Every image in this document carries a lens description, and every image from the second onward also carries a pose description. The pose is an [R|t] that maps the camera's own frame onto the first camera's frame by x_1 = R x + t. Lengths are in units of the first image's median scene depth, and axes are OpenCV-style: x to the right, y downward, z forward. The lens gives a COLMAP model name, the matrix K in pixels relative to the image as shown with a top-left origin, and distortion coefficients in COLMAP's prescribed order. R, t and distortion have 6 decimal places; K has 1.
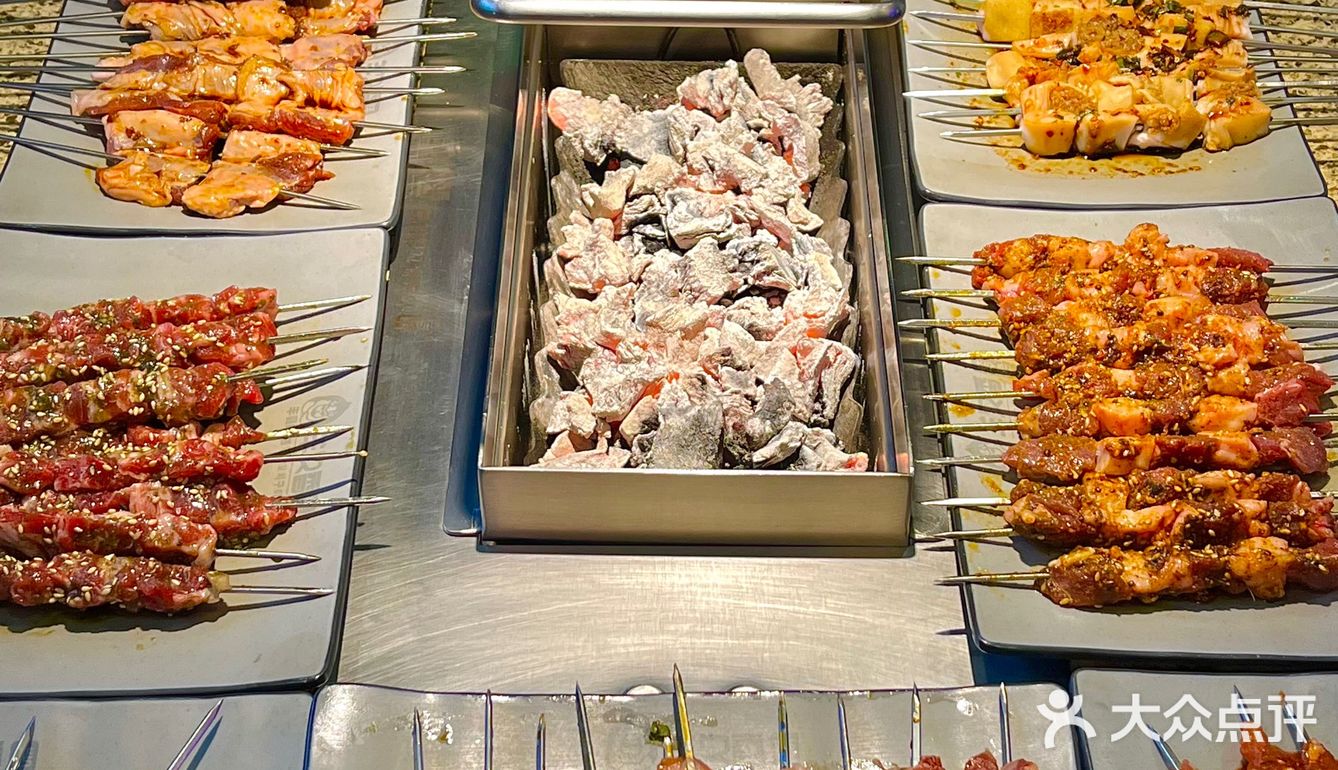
lens RADIAL K [[2359.5, 0, 673.1], [0, 2359.5, 382.4], [0, 0, 1]] dist [0.052613, 0.000000]
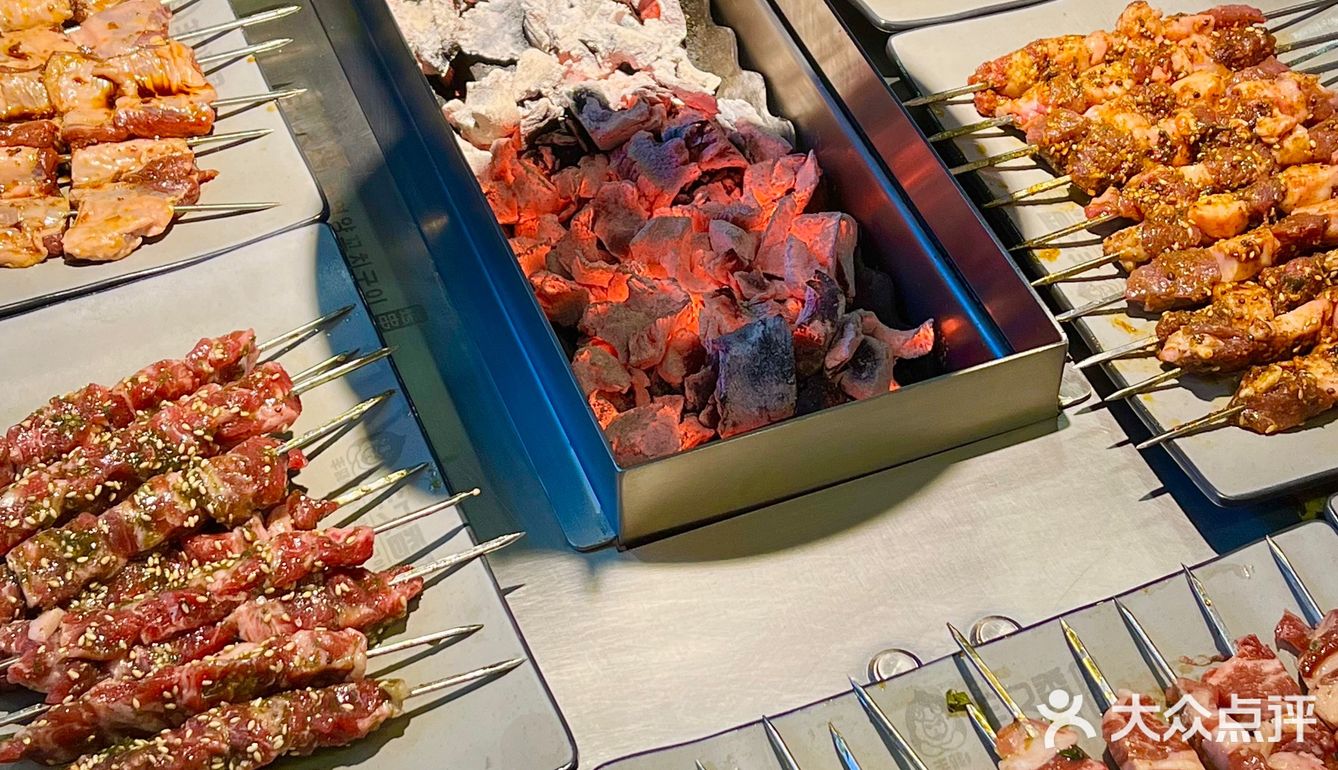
lens RADIAL K [[2503.9, 0, 671.4], [0, 2503.9, 389.0], [0, 0, 1]] dist [0.054708, 0.000000]
pose [[0.922478, -0.278846, 0.266982, -0.282861], [0.250551, 0.958578, 0.135469, -0.105033], [-0.293698, -0.058075, 0.954132, 0.113552]]
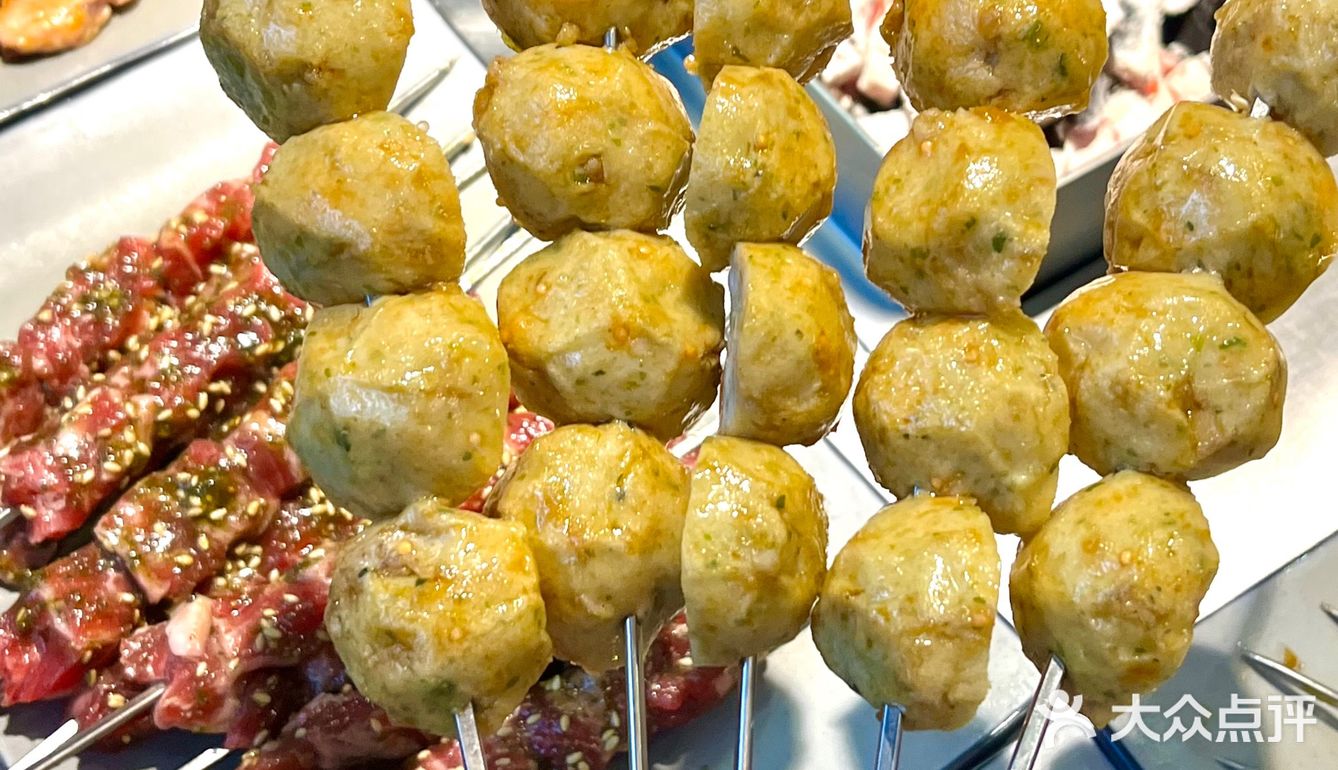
lens RADIAL K [[2359.5, 0, 664.0], [0, 2359.5, 384.9], [0, 0, 1]] dist [0.052613, 0.000000]
pose [[0.802253, -0.465539, 0.373717, -0.355112], [0.366621, 0.878253, 0.307018, -0.130276], [-0.471147, -0.109293, 0.875257, 0.481227]]
